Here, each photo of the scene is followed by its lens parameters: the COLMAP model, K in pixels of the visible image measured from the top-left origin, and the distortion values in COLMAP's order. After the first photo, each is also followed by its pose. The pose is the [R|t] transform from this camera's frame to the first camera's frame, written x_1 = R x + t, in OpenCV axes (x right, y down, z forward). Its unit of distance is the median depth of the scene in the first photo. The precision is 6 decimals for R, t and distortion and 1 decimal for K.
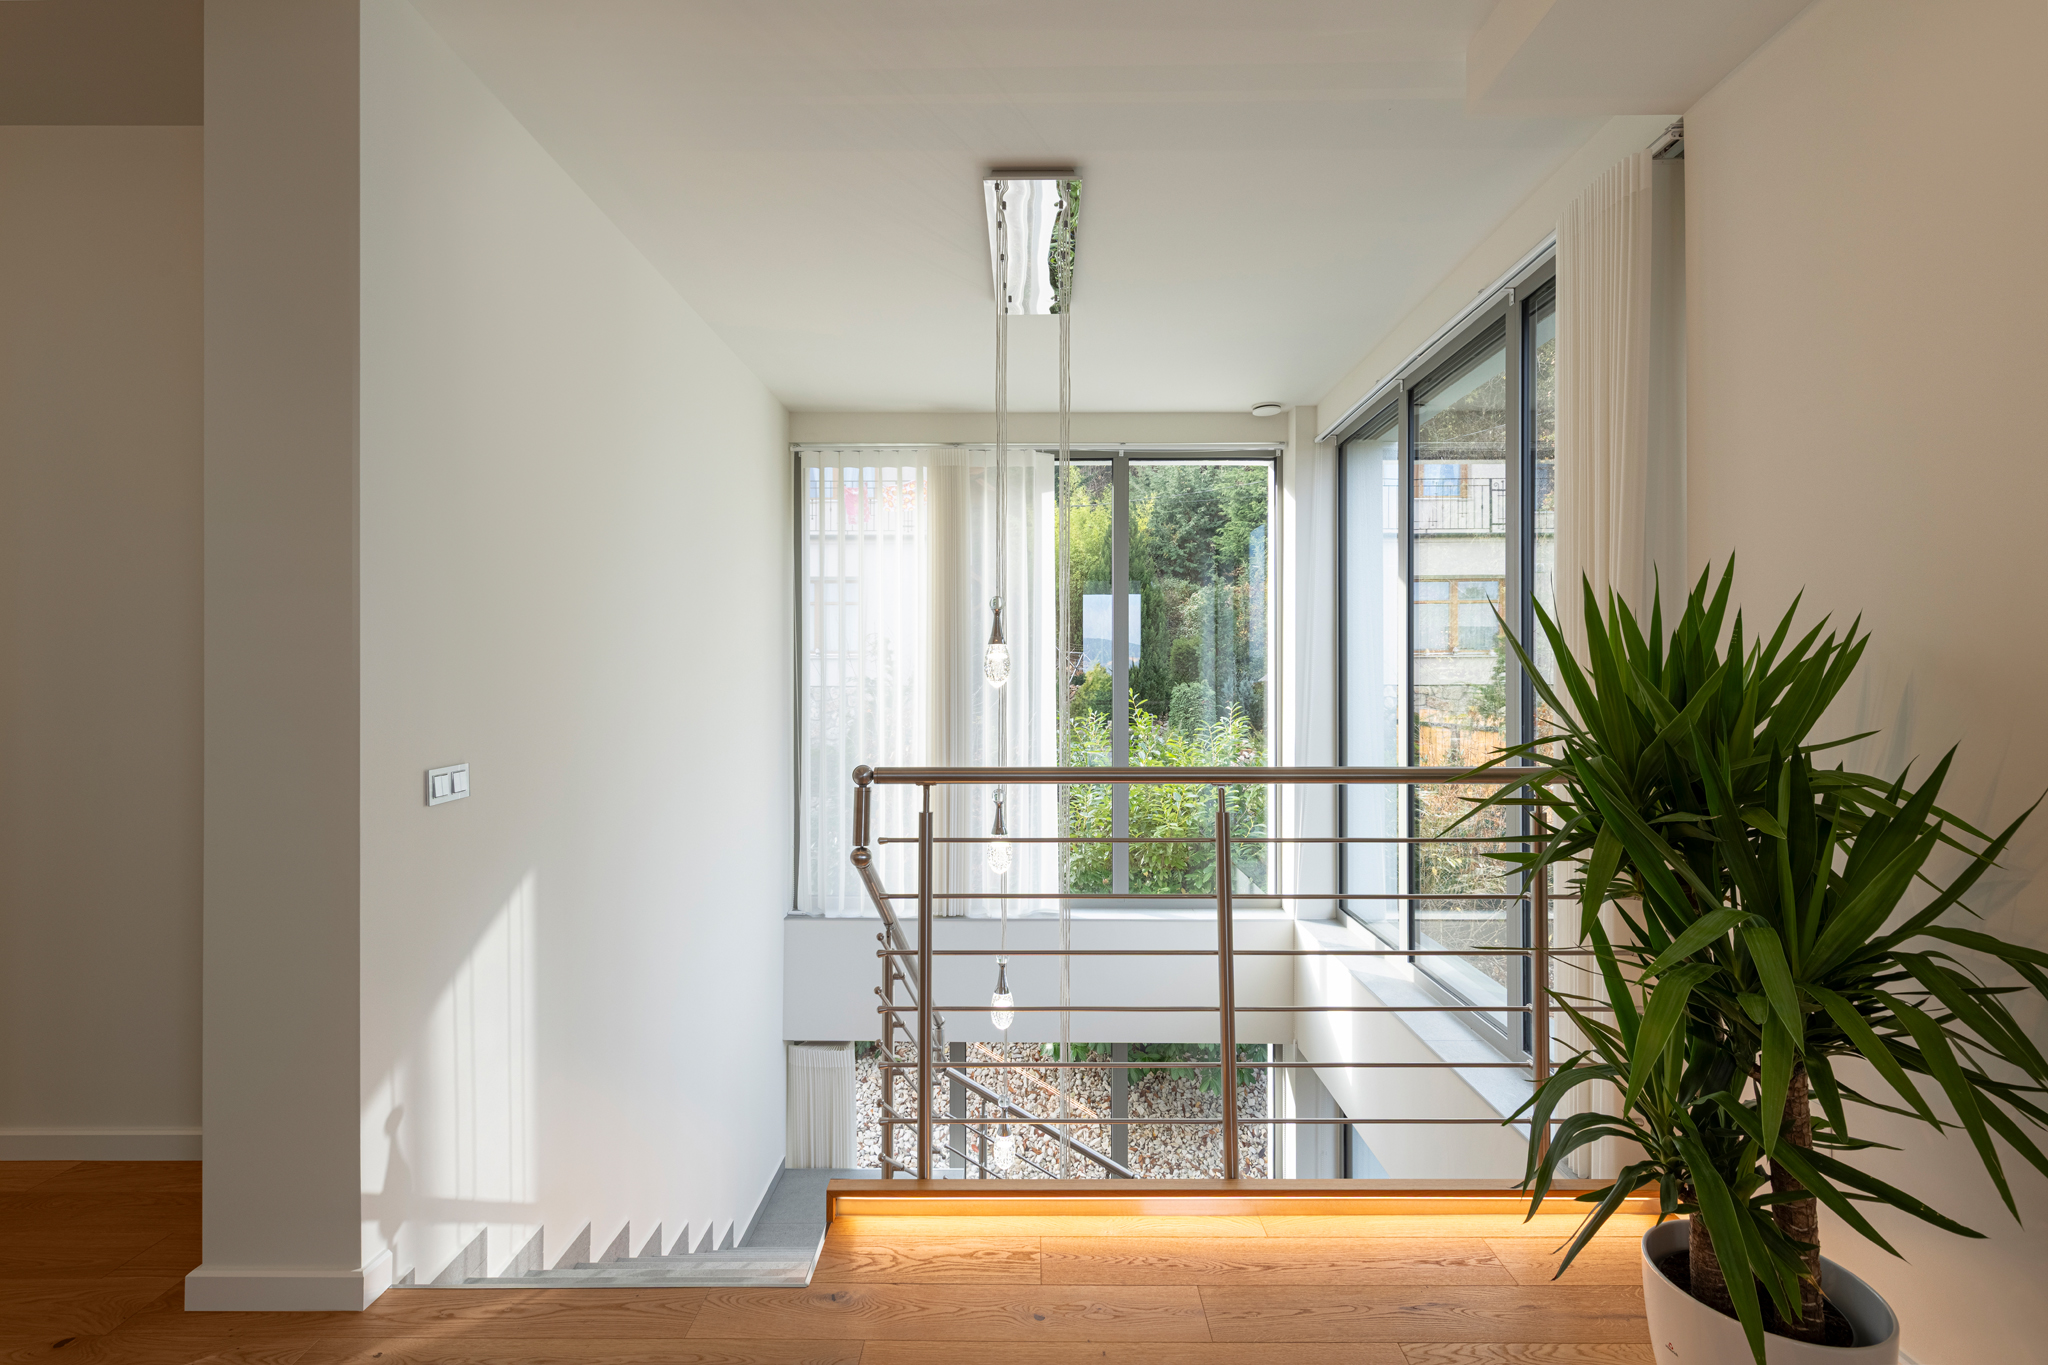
lens RADIAL K [[920.8, 0, 1024.2], [0, 920.8, 670.4], [0, 0, 1]] dist [0.003313, -0.000443]
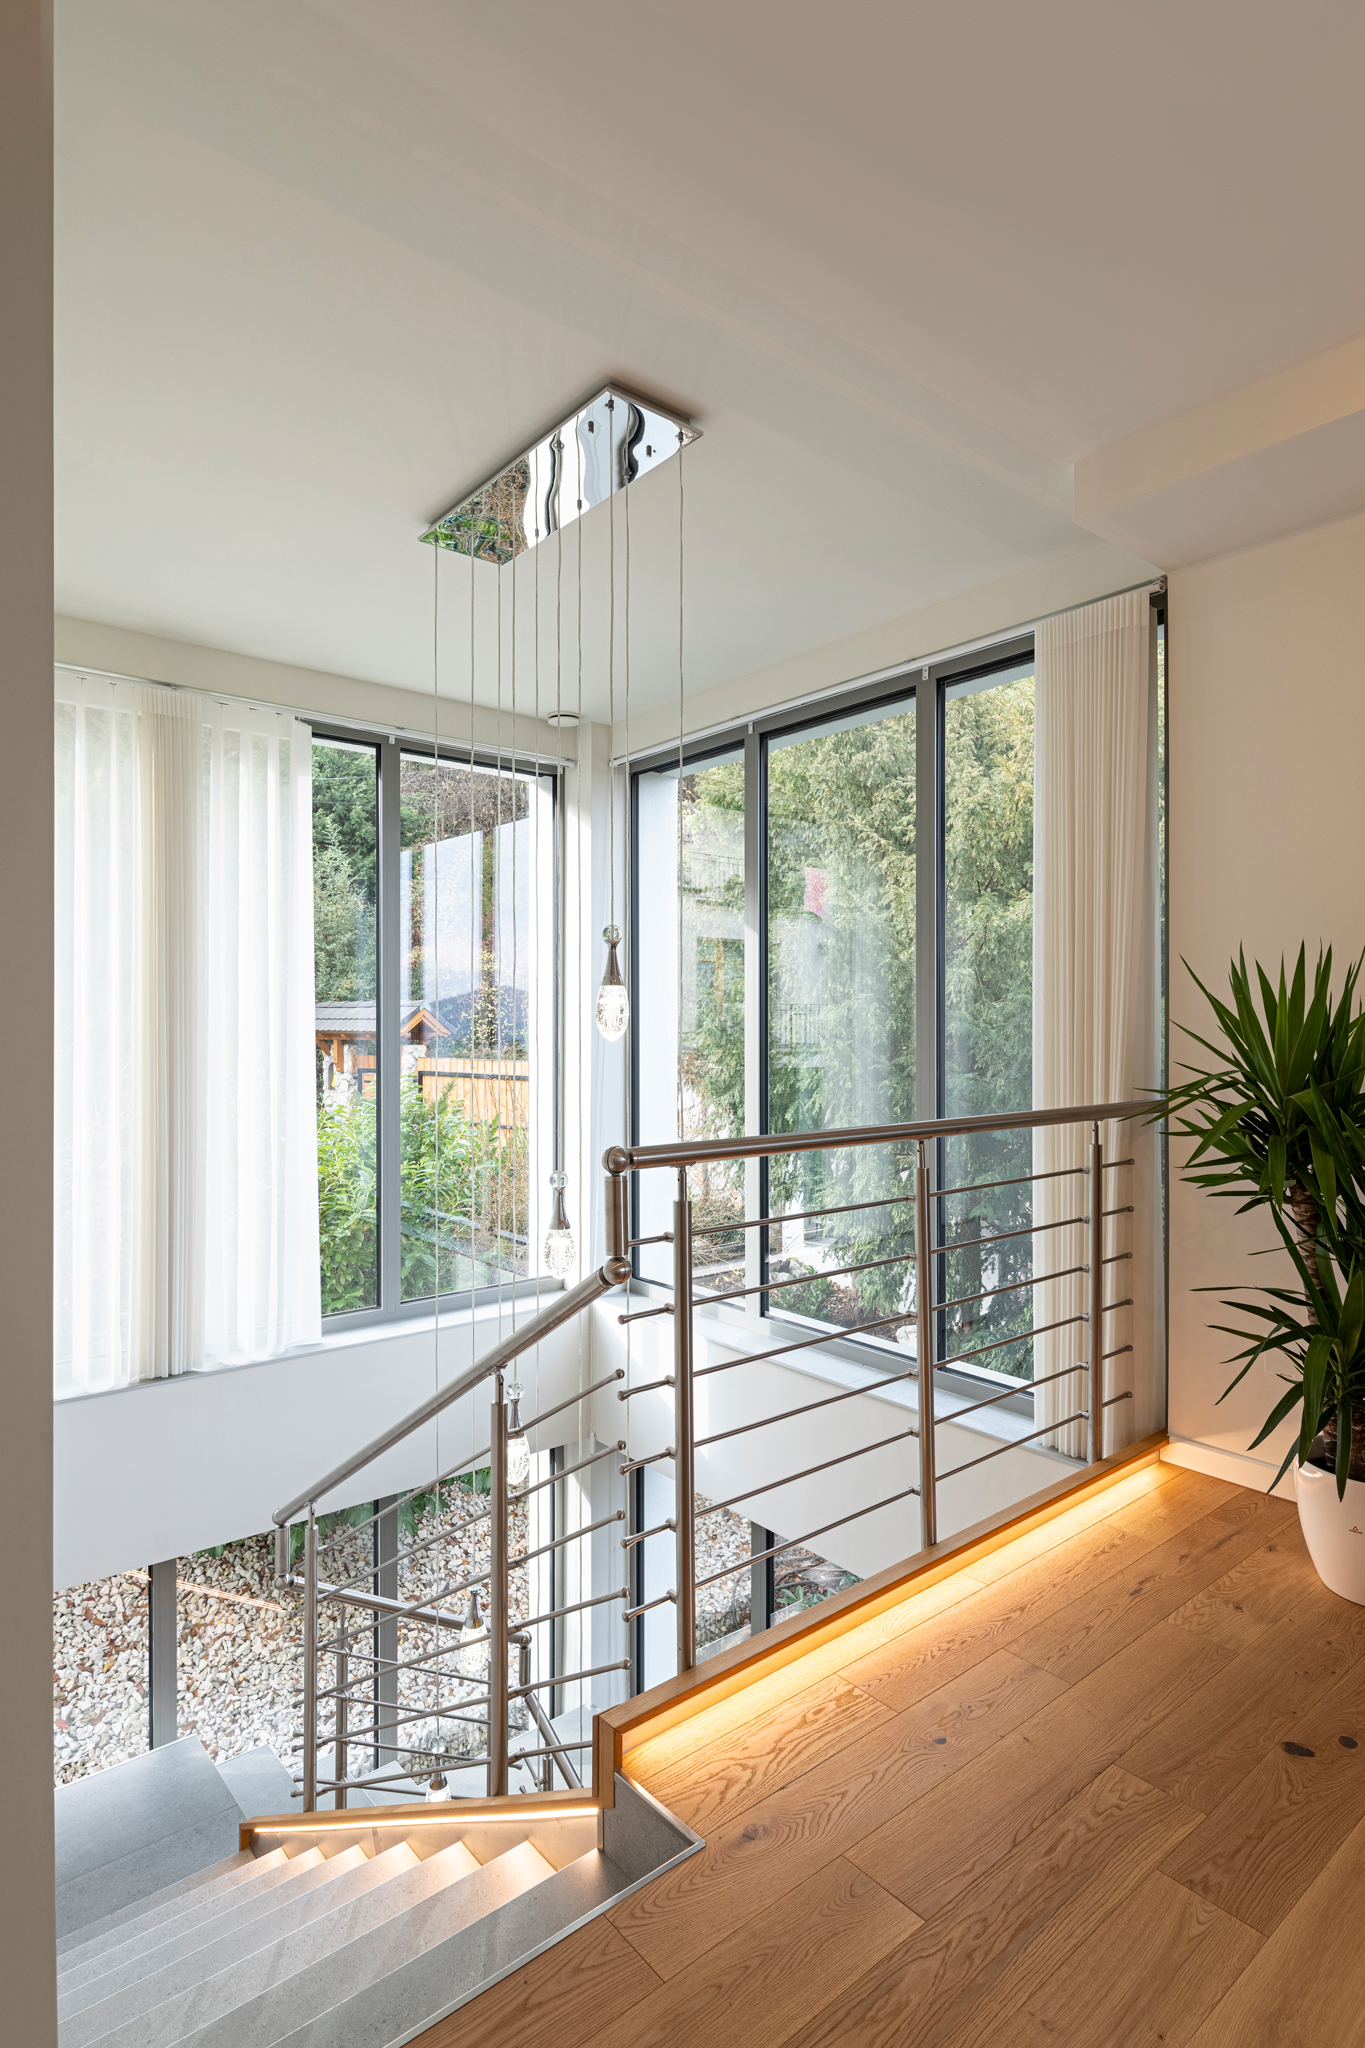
lens RADIAL K [[1078.2, 0, 702.3], [0, 1078.2, 1006.8], [0, 0, 1]] dist [0.006242, 0.000196]
pose [[0.756386, 0.000256, 0.654126, -0.696926], [0.003630, 0.999983, -0.004589, -0.006412], [-0.654116, 0.005846, 0.756372, 0.290904]]
